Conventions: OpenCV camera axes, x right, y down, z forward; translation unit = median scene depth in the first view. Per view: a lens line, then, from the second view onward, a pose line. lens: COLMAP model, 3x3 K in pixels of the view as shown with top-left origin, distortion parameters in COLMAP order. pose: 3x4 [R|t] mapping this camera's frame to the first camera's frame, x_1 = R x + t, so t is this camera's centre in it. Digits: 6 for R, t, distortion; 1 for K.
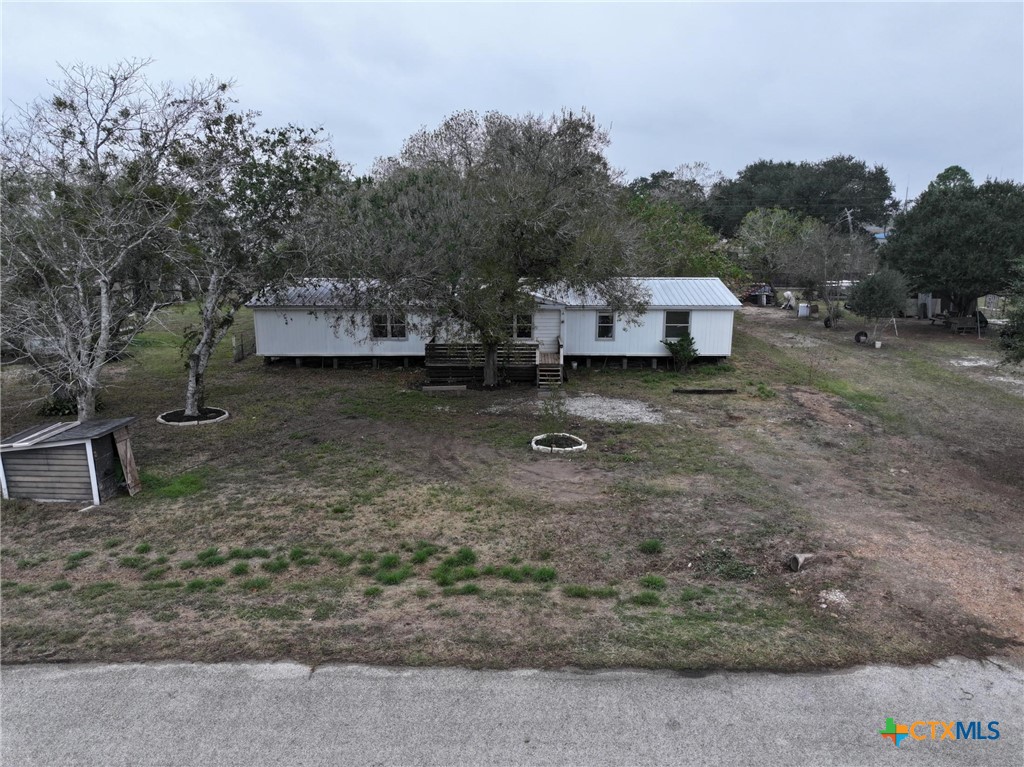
lens RADIAL K [[738.6, 0, 512.6], [0, 738.6, 381.4], [0, 0, 1]] dist [-0.004063, 0.019835]
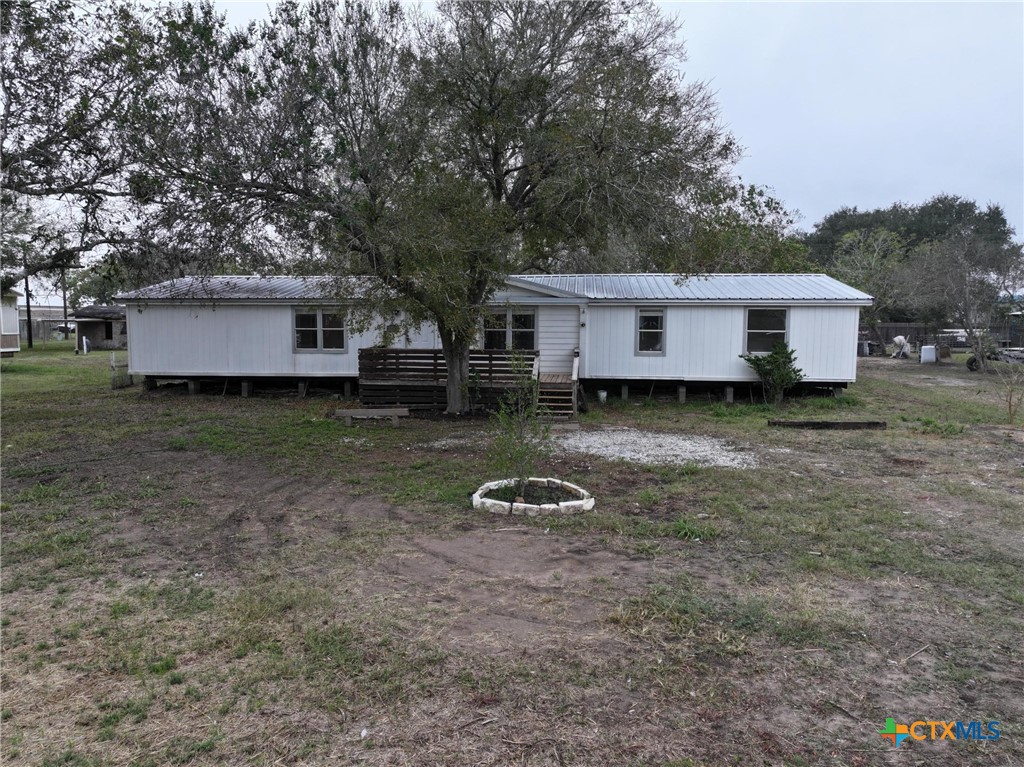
lens RADIAL K [[738.6, 0, 511.1], [0, 738.6, 387.3], [0, 0, 1]] dist [-0.004063, 0.019835]
pose [[0.996639, 0.012945, -0.080895, 0.069857], [-0.022218, 0.993140, -0.114799, 0.057344], [0.078854, 0.116210, 0.990089, 0.442165]]
